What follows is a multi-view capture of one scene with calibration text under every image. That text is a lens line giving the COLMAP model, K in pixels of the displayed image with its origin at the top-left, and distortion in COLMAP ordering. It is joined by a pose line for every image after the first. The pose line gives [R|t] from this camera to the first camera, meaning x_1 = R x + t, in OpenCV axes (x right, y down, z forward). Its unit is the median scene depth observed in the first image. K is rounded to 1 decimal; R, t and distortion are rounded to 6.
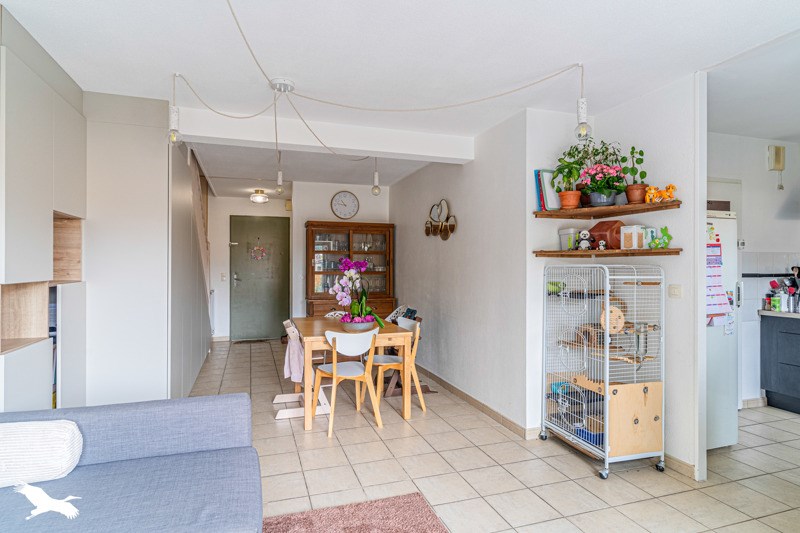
lens RADIAL K [[437.3, 0, 396.1], [0, 437.3, 265.4], [0, 0, 1]] dist [0.004278, 0.002403]
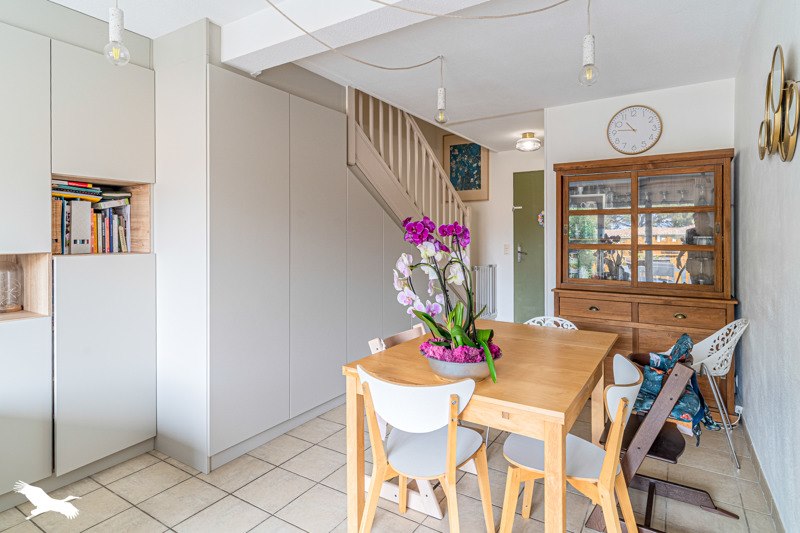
lens RADIAL K [[437.3, 0, 394.1], [0, 437.3, 237.3], [0, 0, 1]] dist [0.004278, 0.002403]
pose [[0.618416, 0.002069, -0.785849, 0.143544], [0.002442, 0.999987, 0.004555, 0.000627], [0.785847, -0.004736, 0.618402, 0.398285]]
